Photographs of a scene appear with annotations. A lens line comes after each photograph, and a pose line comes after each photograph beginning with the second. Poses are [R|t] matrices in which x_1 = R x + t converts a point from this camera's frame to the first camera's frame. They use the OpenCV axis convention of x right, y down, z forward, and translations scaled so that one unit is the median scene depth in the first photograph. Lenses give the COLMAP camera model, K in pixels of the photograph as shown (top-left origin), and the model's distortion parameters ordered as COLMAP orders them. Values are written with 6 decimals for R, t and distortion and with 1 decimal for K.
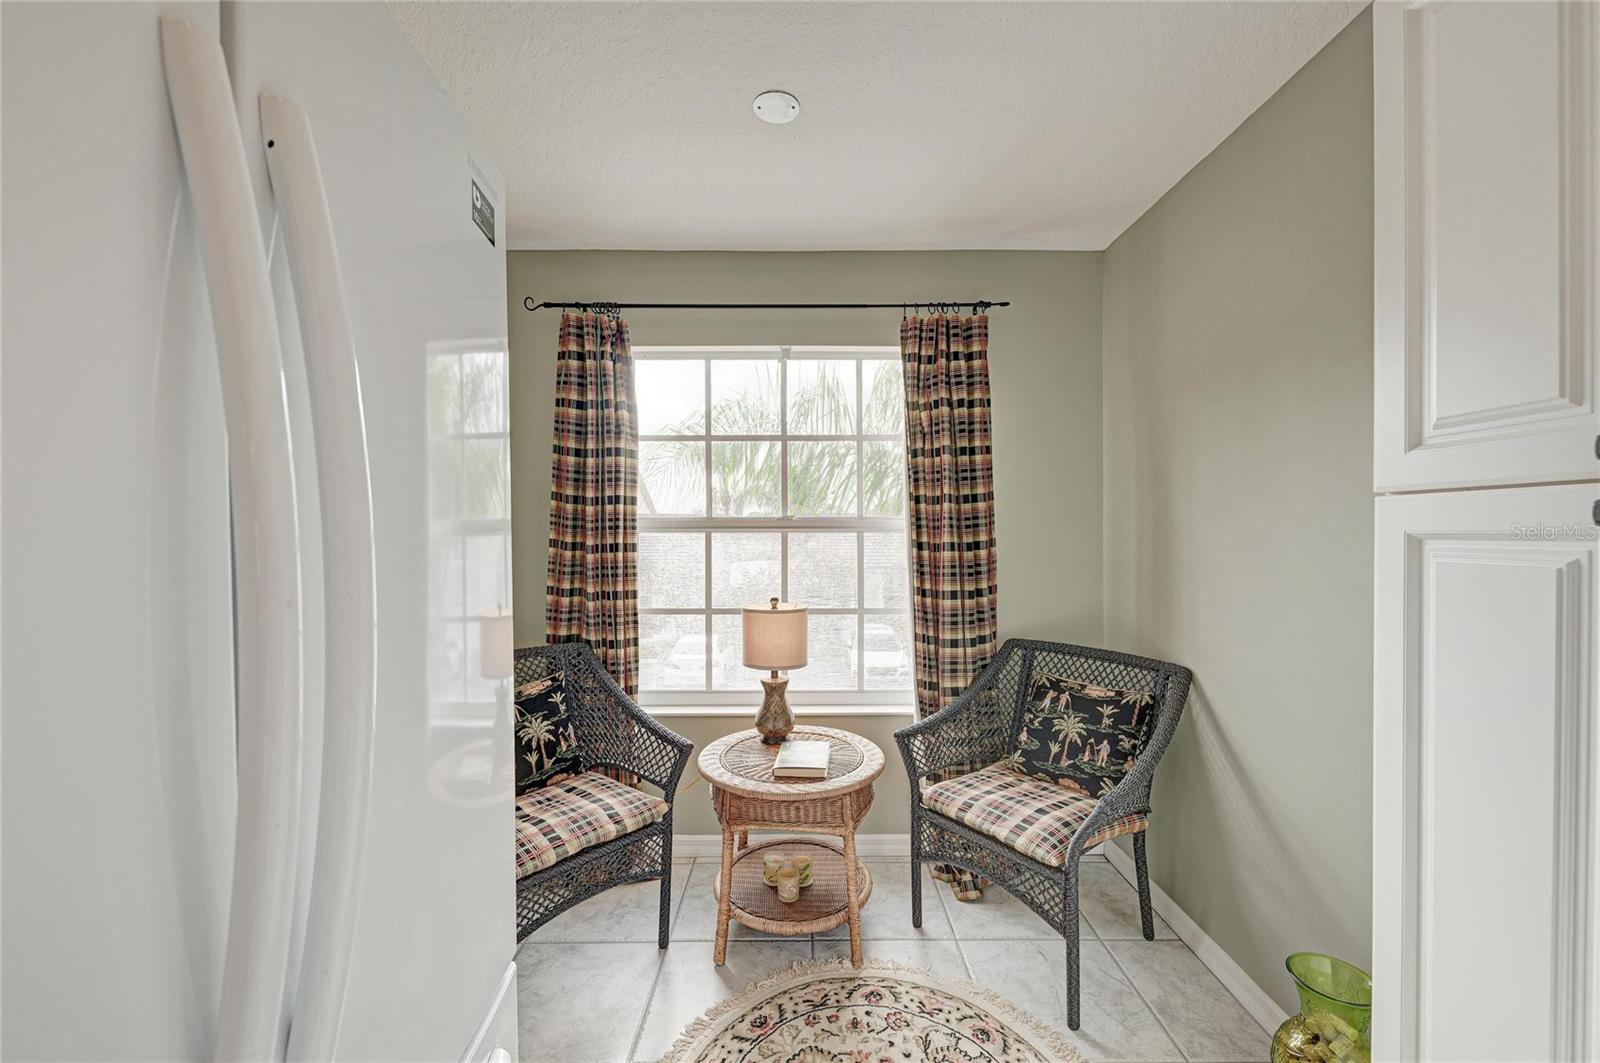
lens RADIAL K [[625.8, 0, 804.8], [0, 625.8, 537.9], [0, 0, 1]] dist [0.007993, -0.000260]
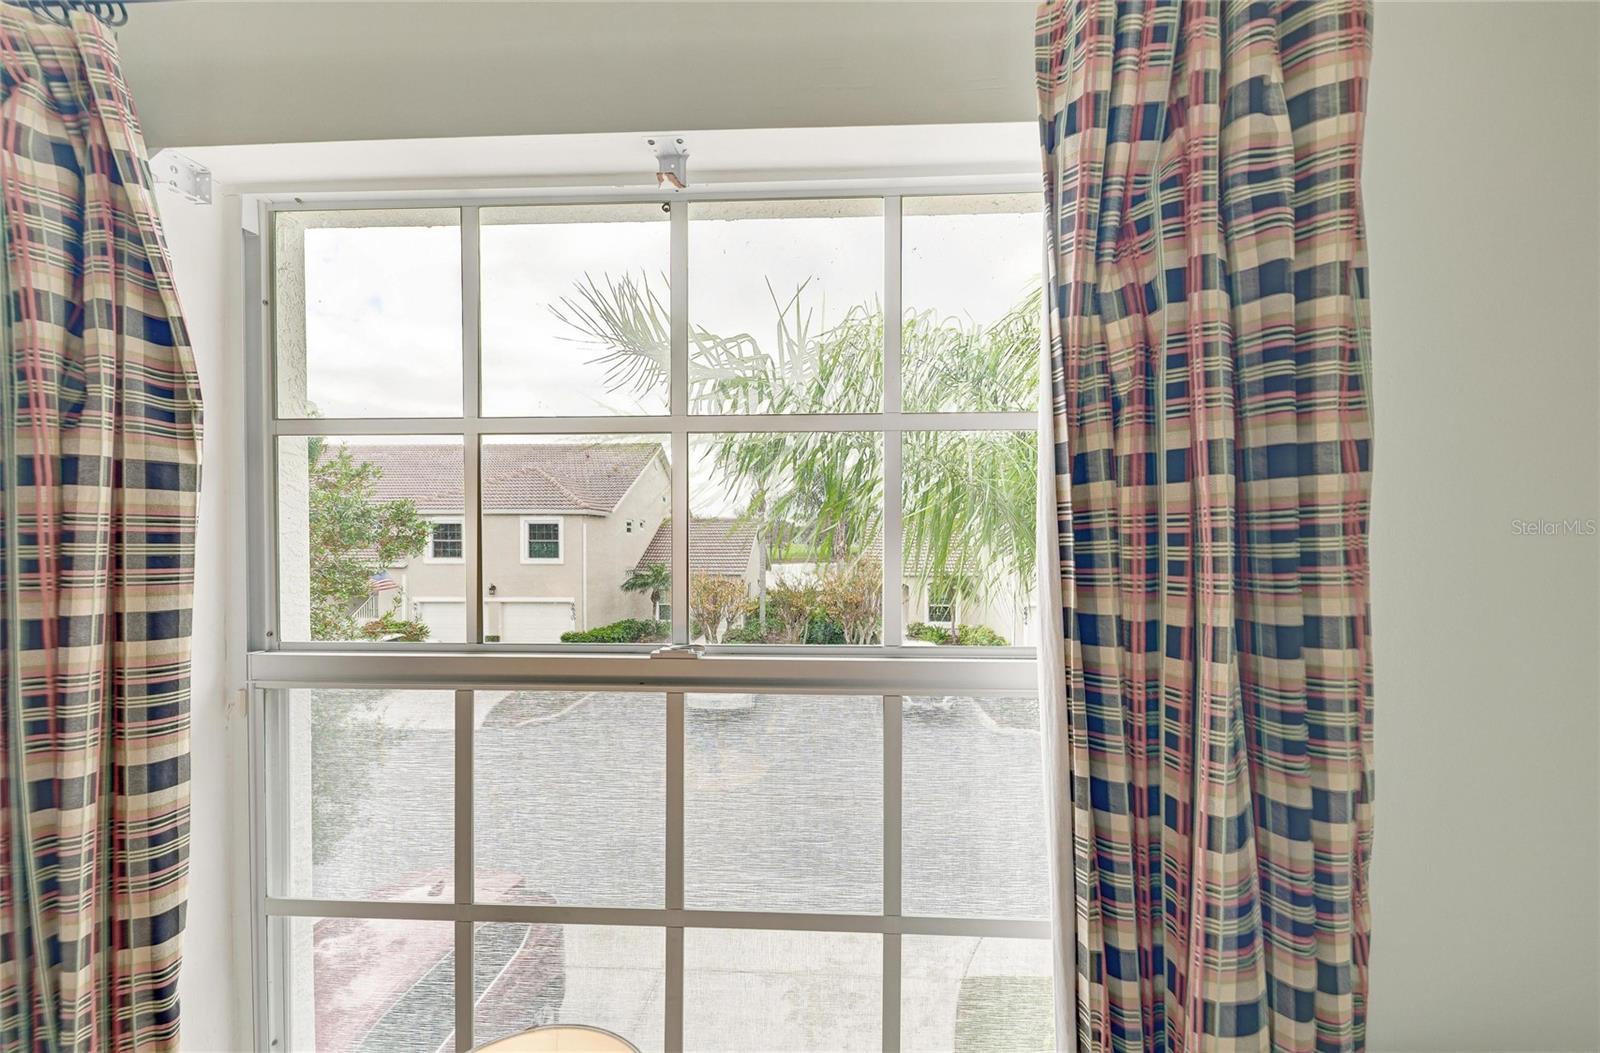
lens RADIAL K [[625.8, 0, 816.6], [0, 625.8, 554.7], [0, 0, 1]] dist [0.007993, -0.000260]
pose [[0.998323, 0.003769, -0.057774, 0.072544], [-0.002114, 0.999586, 0.028687, -0.105470], [0.057858, -0.028517, 0.997917, 0.717116]]
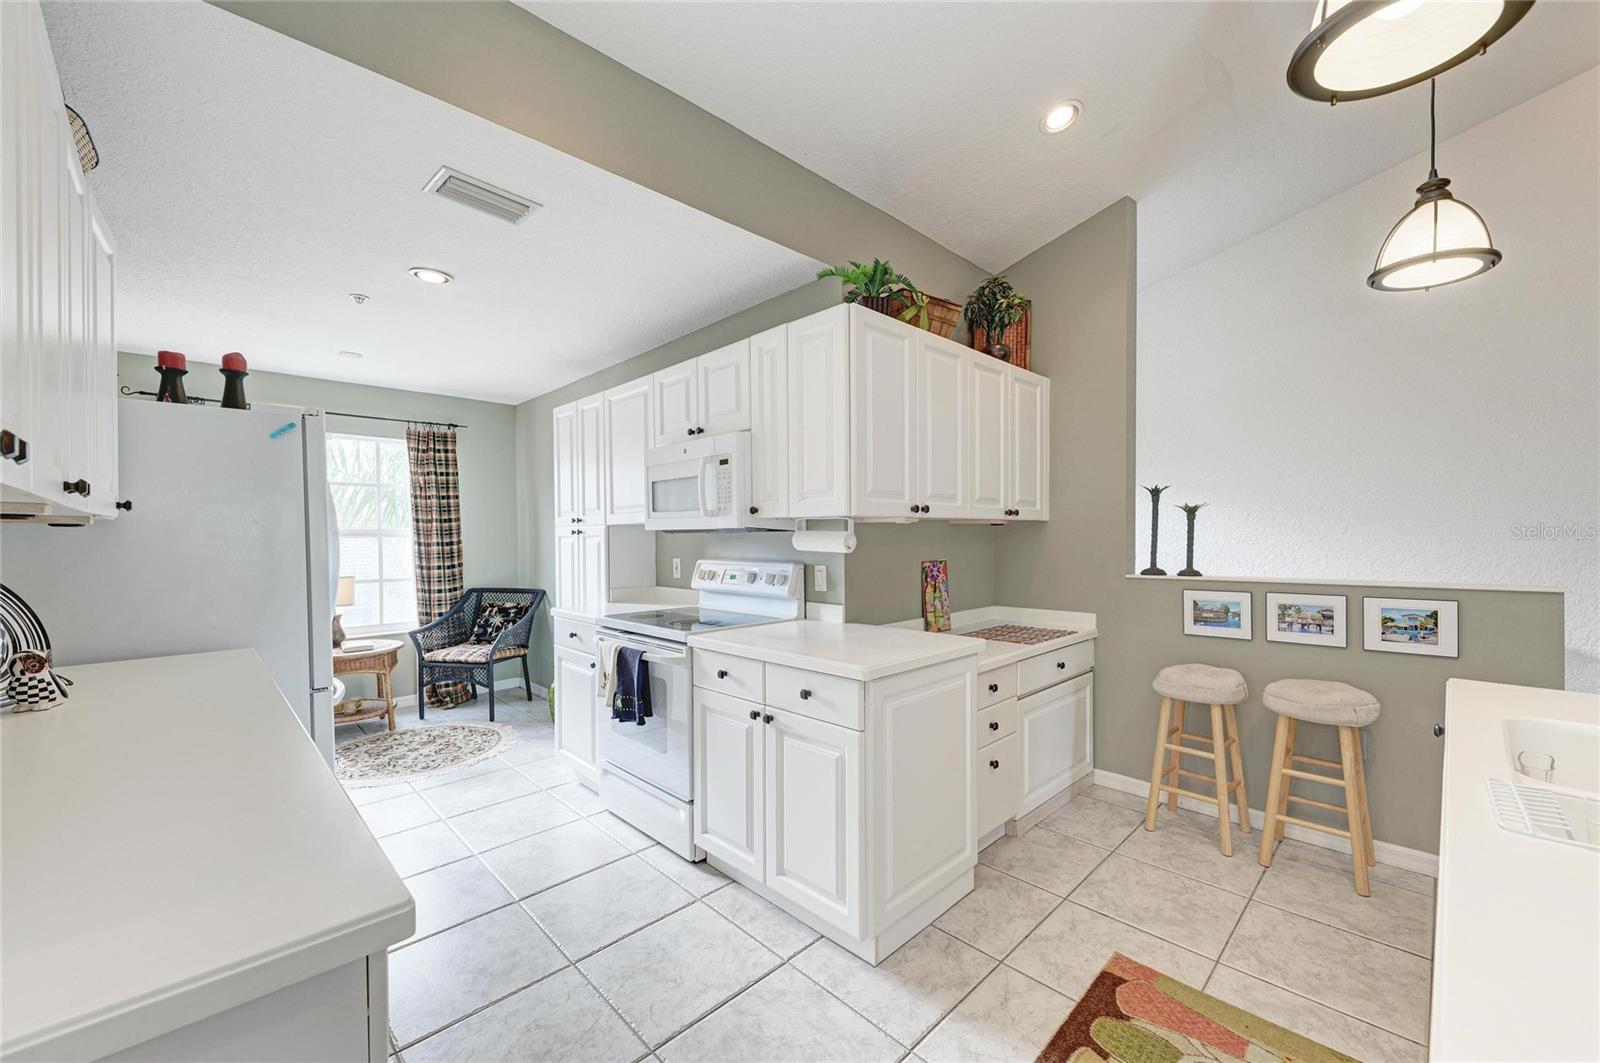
lens RADIAL K [[625.8, 0, 813.0], [0, 625.8, 541.1], [0, 0, 1]] dist [0.007993, -0.000260]
pose [[0.711695, -0.008040, 0.702443, -0.328810], [0.013036, 0.999913, -0.001763, 0.023534], [-0.702368, 0.010412, 0.711738, -1.304413]]
